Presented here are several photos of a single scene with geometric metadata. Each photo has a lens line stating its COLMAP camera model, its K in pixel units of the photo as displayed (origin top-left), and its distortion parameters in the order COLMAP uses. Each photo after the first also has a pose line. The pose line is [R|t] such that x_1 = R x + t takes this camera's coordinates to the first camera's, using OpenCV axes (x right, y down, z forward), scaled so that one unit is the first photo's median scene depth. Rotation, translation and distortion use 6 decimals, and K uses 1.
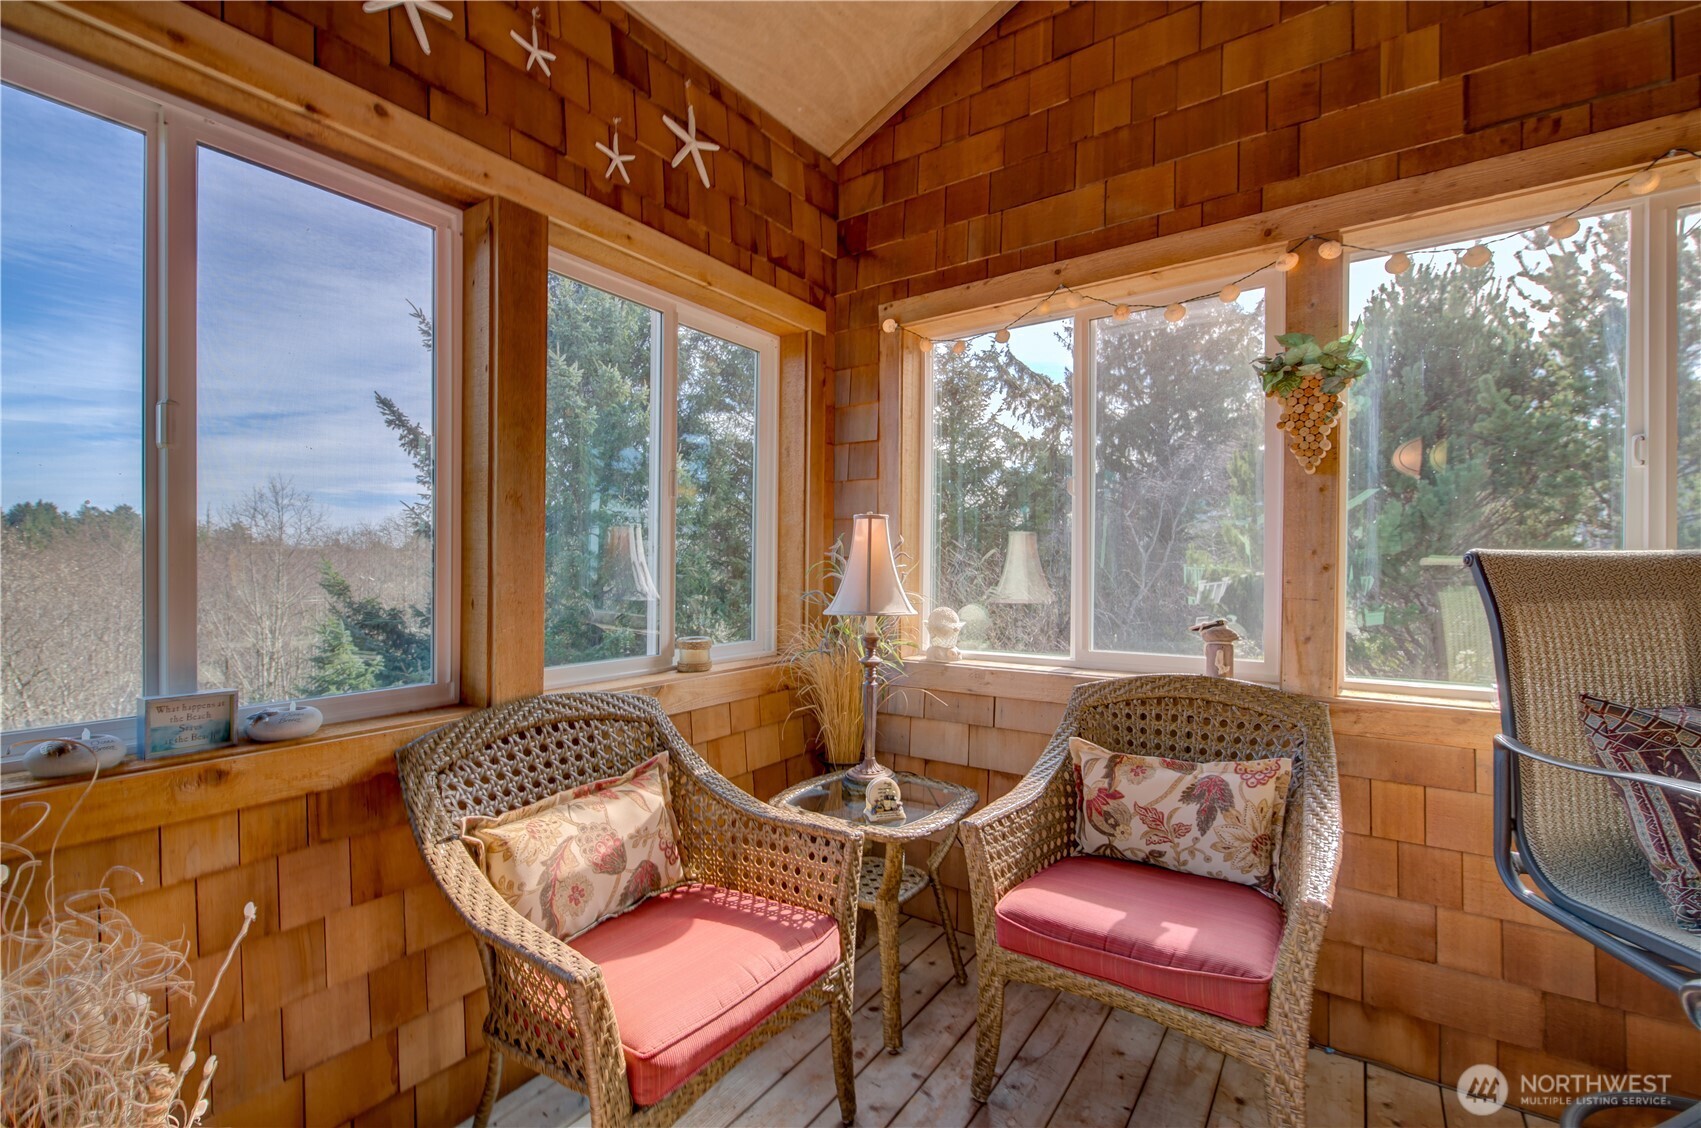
lens RADIAL K [[724.8, 0, 852.3], [0, 724.8, 566.6], [0, 0, 1]] dist [-0.003767, -0.000190]
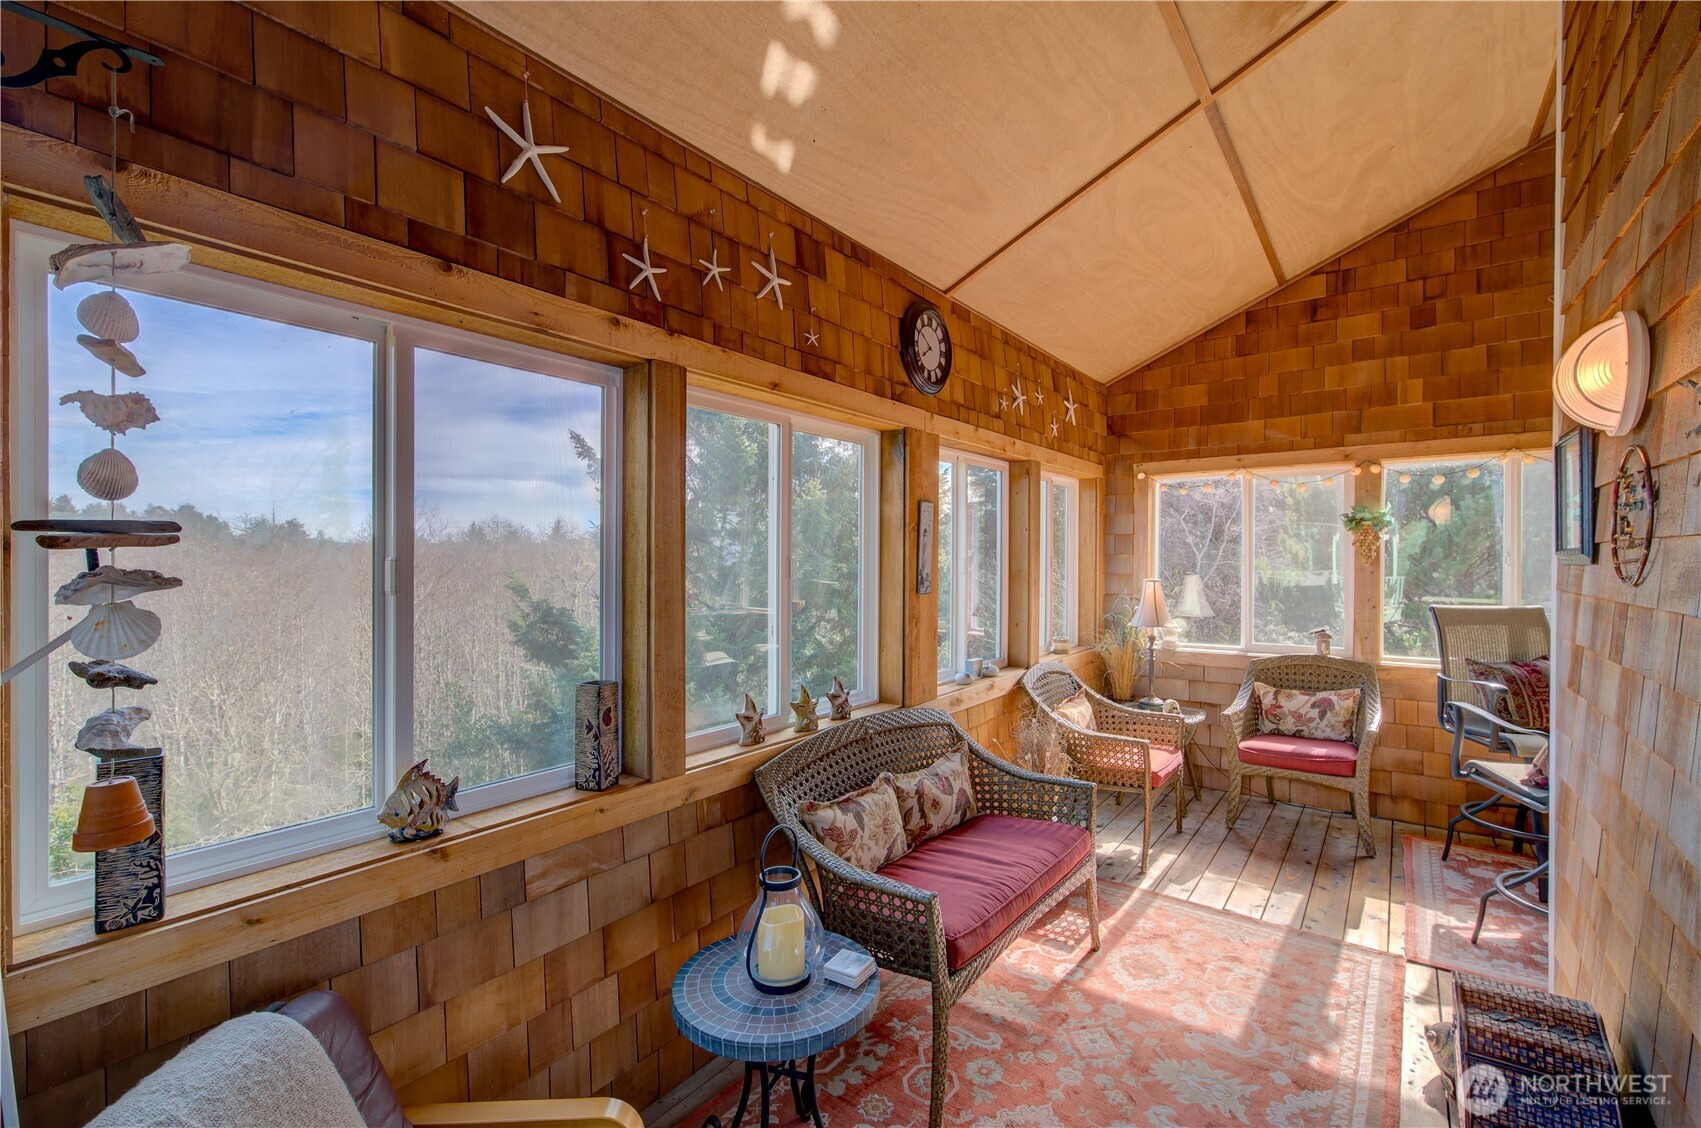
lens RADIAL K [[724.4, 0, 852.3], [0, 724.4, 558.1], [0, 0, 1]] dist [0.001776, -0.002886]
pose [[0.999262, -0.004834, -0.038105, -0.898244], [0.004822, 0.999988, -0.000403, -0.158733], [0.038106, 0.000219, 0.999274, -1.341019]]
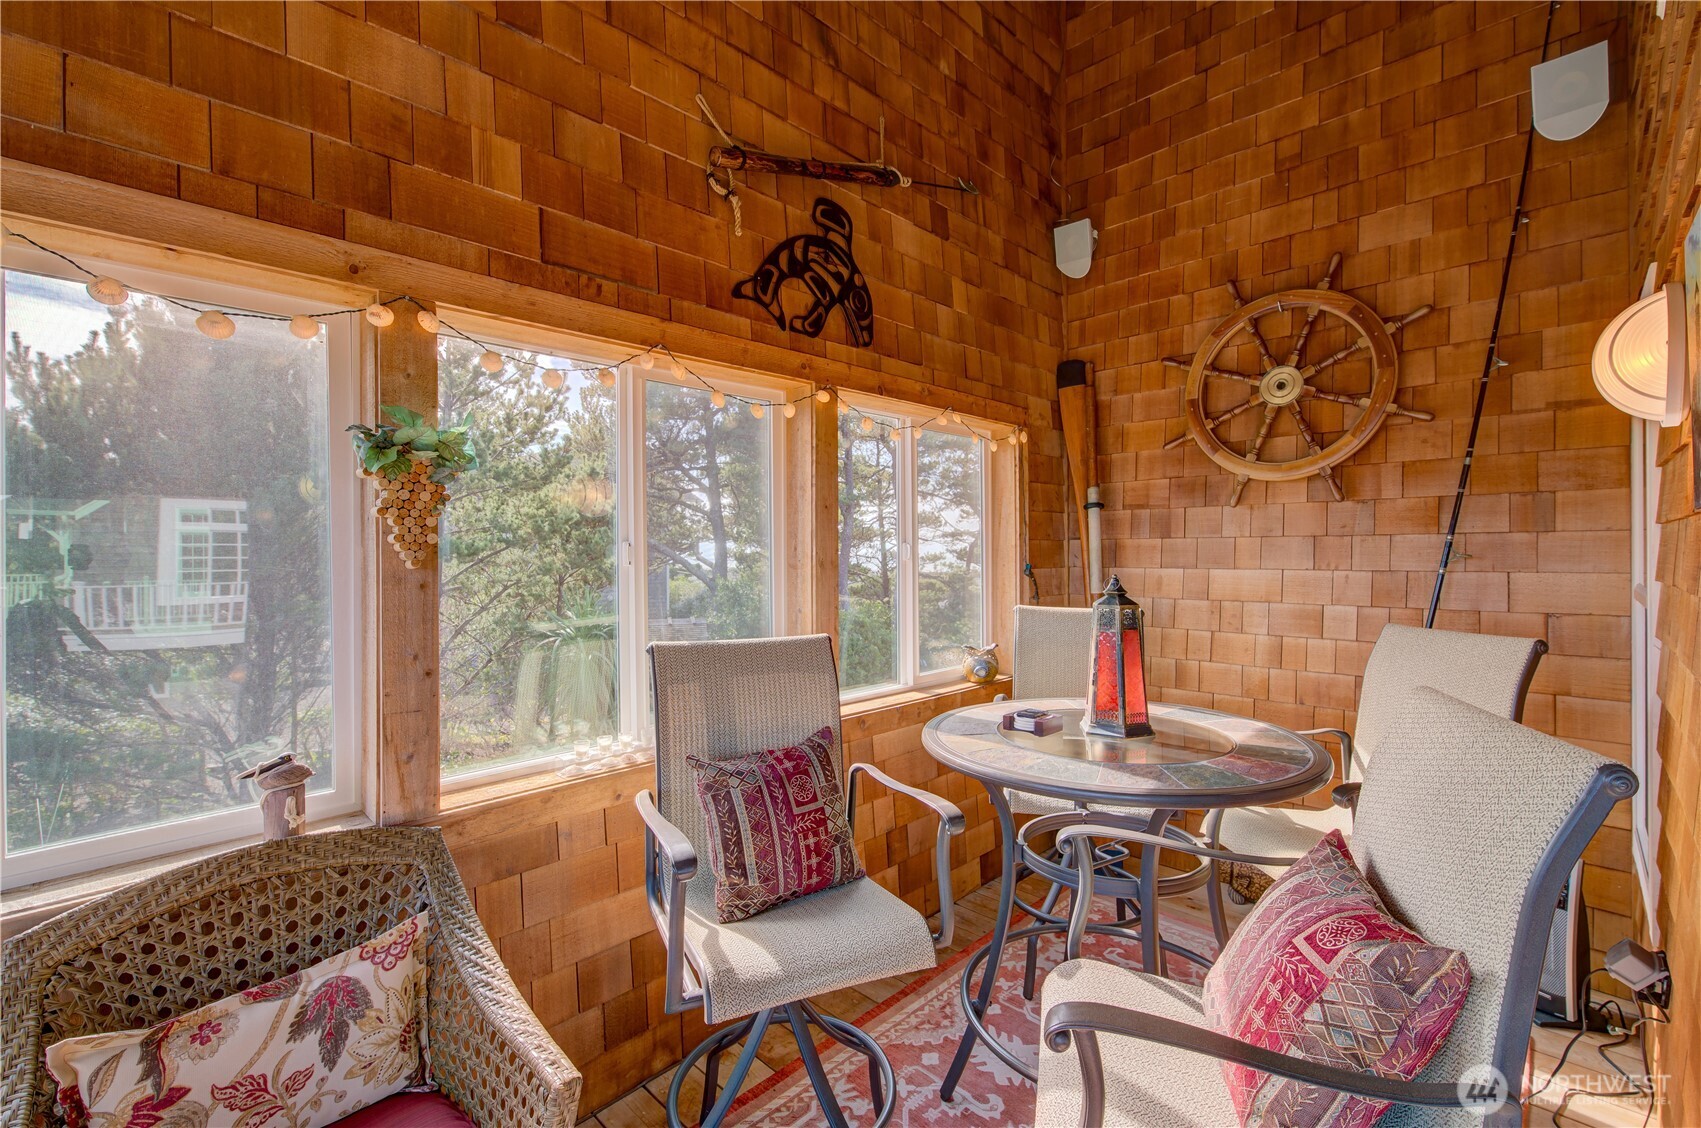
lens RADIAL K [[724.4, 0, 852.3], [0, 724.4, 558.1], [0, 0, 1]] dist [0.001776, -0.002886]
pose [[0.171849, -0.010021, 0.985072, -0.138371], [0.014702, 0.999863, 0.007607, -0.139919], [-0.985014, 0.013175, 0.171973, 0.323546]]
